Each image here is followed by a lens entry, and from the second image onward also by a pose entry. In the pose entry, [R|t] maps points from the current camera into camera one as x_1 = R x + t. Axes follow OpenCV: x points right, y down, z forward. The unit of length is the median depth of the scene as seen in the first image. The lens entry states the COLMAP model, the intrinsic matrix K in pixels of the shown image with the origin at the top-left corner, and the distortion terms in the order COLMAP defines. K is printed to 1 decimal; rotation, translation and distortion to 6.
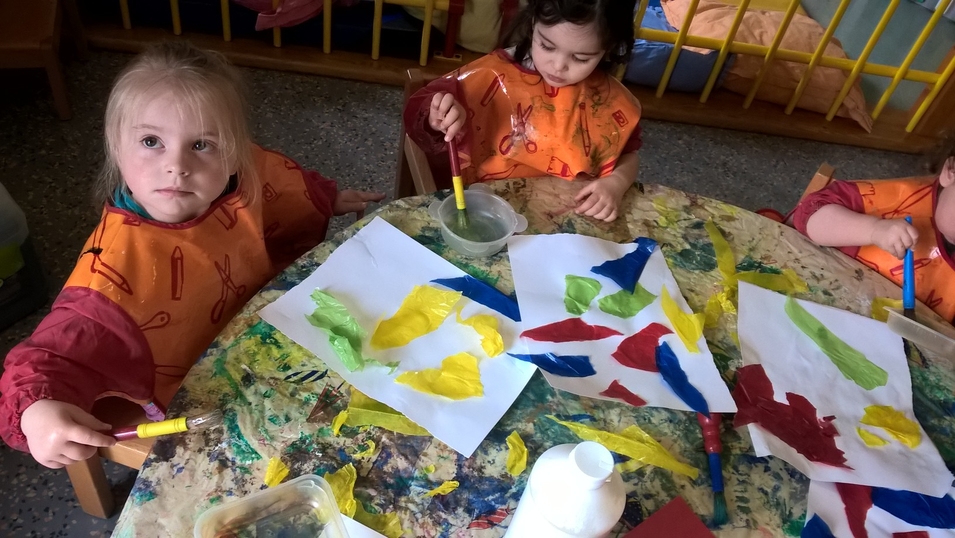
lens RADIAL K [[770.4, 0, 477.5], [0, 770.4, 269.0], [0, 0, 1]] dist [0.096324, -0.222351]
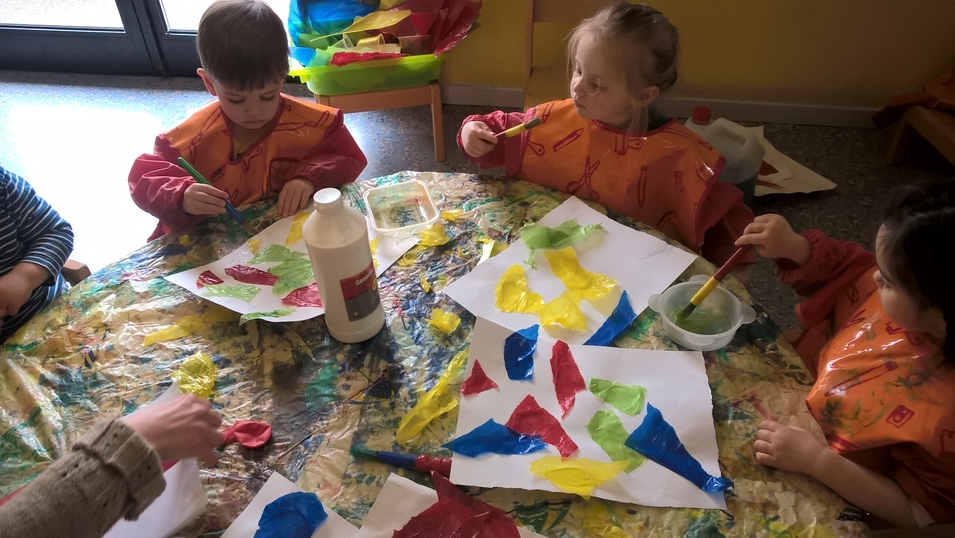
lens RADIAL K [[770.4, 0, 477.5], [0, 770.4, 269.0], [0, 0, 1]] dist [0.096324, -0.222351]
pose [[-0.199115, 0.513146, -0.834886, 0.873176], [-0.699223, 0.522518, 0.487916, -0.385565], [0.686615, 0.680923, 0.254762, 0.543694]]
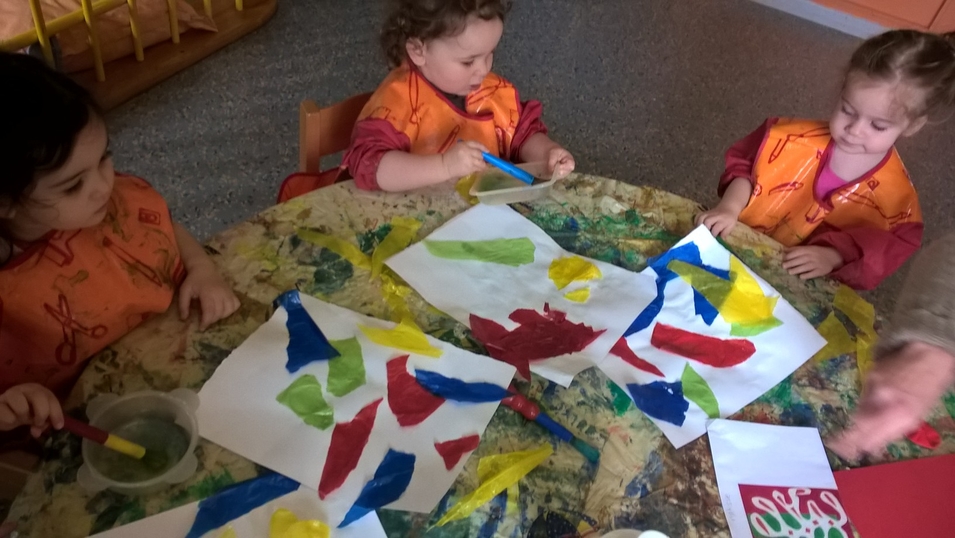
lens RADIAL K [[770.4, 0, 477.5], [0, 770.4, 269.0], [0, 0, 1]] dist [0.096324, -0.222351]
pose [[0.491090, -0.669029, 0.557880, -0.150243], [0.570899, 0.730902, 0.373973, -0.284841], [-0.657955, 0.134839, 0.740887, 0.237995]]
